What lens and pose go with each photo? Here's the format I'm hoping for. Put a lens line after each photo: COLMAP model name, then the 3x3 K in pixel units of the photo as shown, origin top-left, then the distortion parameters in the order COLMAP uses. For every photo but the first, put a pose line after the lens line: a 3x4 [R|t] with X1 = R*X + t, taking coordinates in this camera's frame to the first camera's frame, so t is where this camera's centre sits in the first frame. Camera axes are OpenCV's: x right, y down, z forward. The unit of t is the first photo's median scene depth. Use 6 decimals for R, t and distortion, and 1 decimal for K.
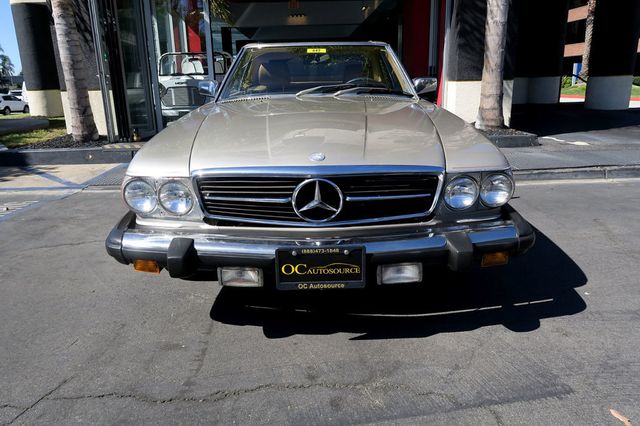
lens RADIAL K [[460.0, 0, 320.0], [0, 460.0, 213.0], [0, 0, 1]] dist [-0.014377, -0.003564]
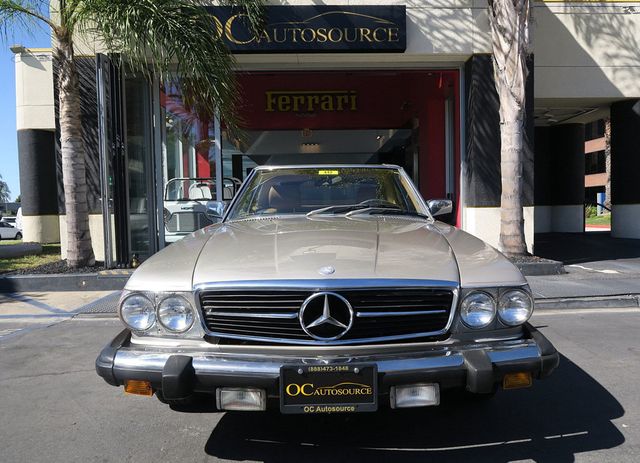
lens RADIAL K [[503.7, 0, 339.5], [0, 503.7, 243.2], [0, 0, 1]] dist [-0.020980, 0.006677]
pose [[0.999914, 0.006581, 0.011312, 0.005217], [-0.004016, 0.976970, -0.213339, 0.027242], [-0.012455, 0.213275, 0.976913, -0.024201]]
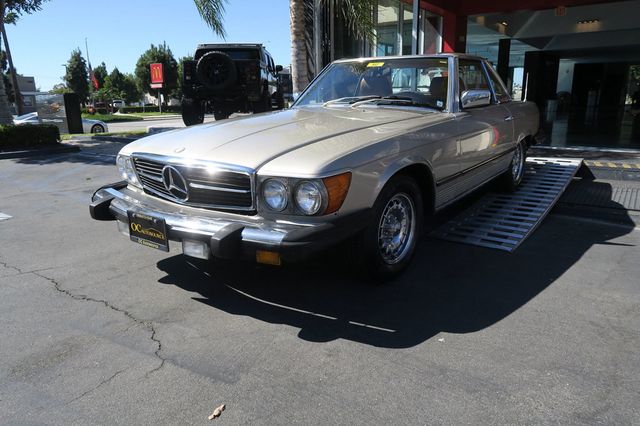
lens RADIAL K [[446.5, 0, 320.0], [0, 446.5, 213.0], [0, 0, 1]] dist [-0.010124, -0.002569]
pose [[0.794568, 0.164877, -0.584360, 0.625365], [-0.174674, 0.983810, 0.040072, -0.038037], [0.581507, 0.070232, 0.810504, 0.125441]]
